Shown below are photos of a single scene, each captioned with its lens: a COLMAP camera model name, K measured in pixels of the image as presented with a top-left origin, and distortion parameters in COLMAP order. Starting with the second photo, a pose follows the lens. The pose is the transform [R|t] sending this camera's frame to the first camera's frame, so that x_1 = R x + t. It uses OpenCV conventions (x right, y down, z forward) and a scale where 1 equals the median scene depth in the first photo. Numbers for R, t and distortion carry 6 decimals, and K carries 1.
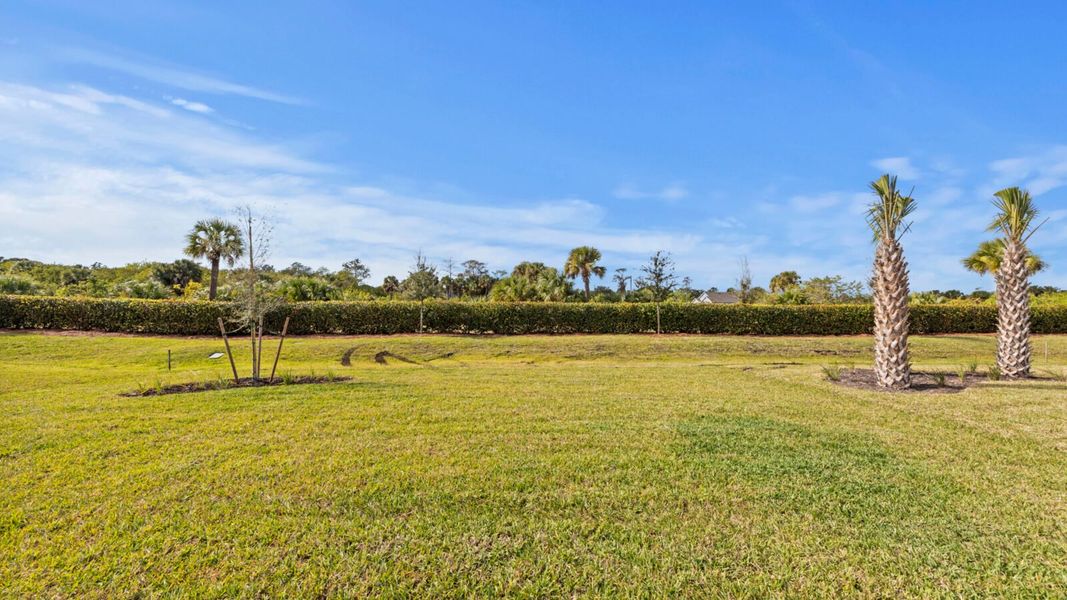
lens RADIAL K [[411.6, 0, 536.4], [0, 411.6, 295.0], [0, 0, 1]] dist [0.006137, 0.000024]
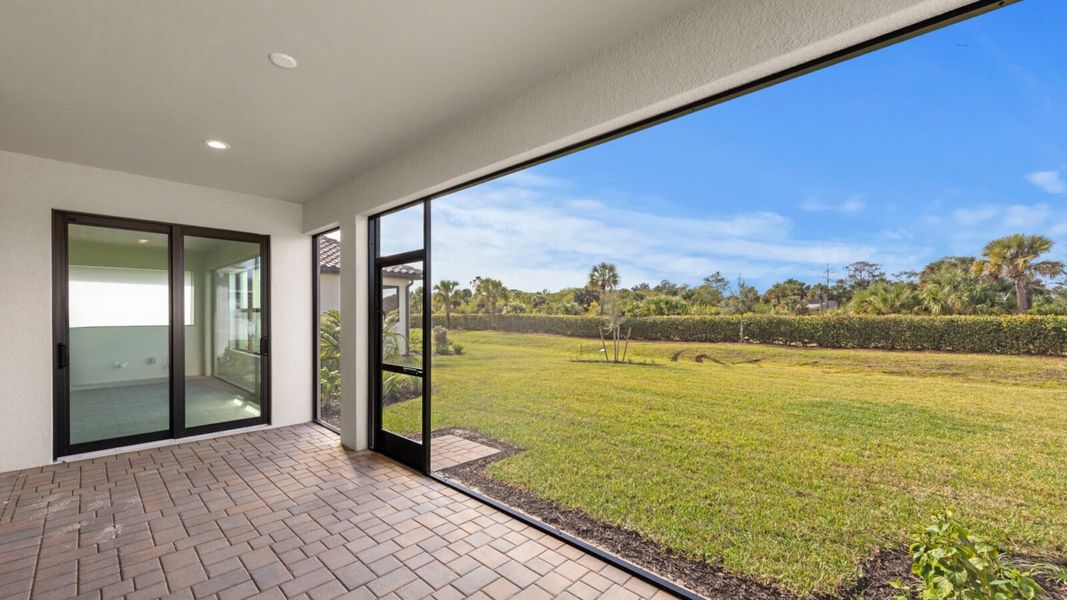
lens RADIAL K [[411.6, 0, 525.2], [0, 411.6, 317.0], [0, 0, 1]] dist [0.006137, 0.000024]
pose [[0.648799, -0.005118, -0.760943, 0.203362], [0.024068, 0.999615, 0.013798, -0.011080], [0.760579, -0.027266, 0.648673, -0.219123]]
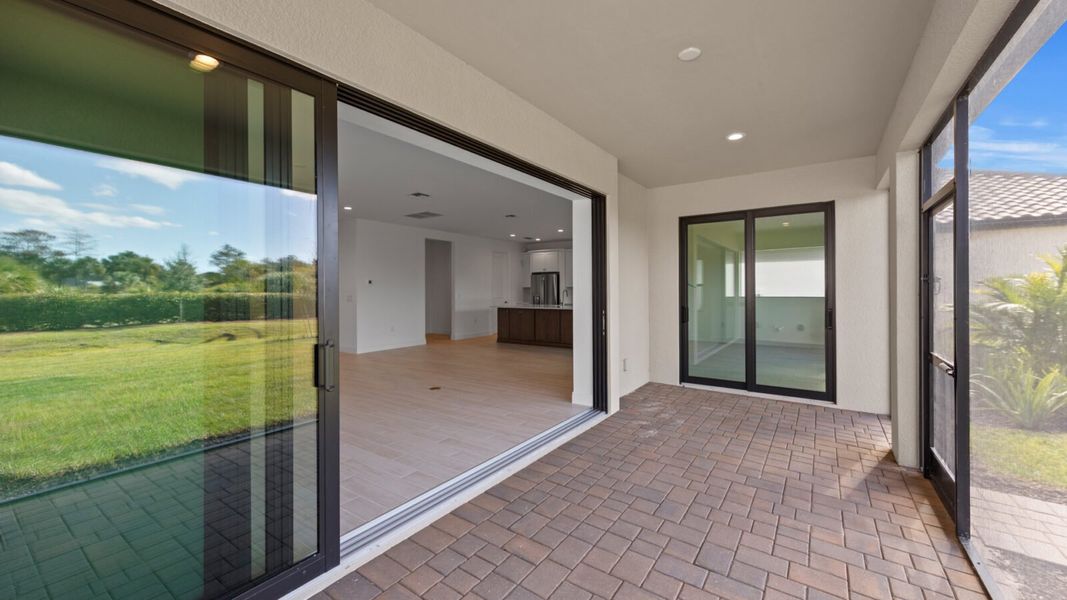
lens RADIAL K [[411.6, 0, 538.3], [0, 411.6, 289.6], [0, 0, 1]] dist [0.006137, 0.000024]
pose [[-0.649423, -0.005287, -0.760409, 0.198184], [0.018594, 0.999566, -0.022830, -0.007916], [0.760200, -0.028965, -0.649043, -0.143776]]
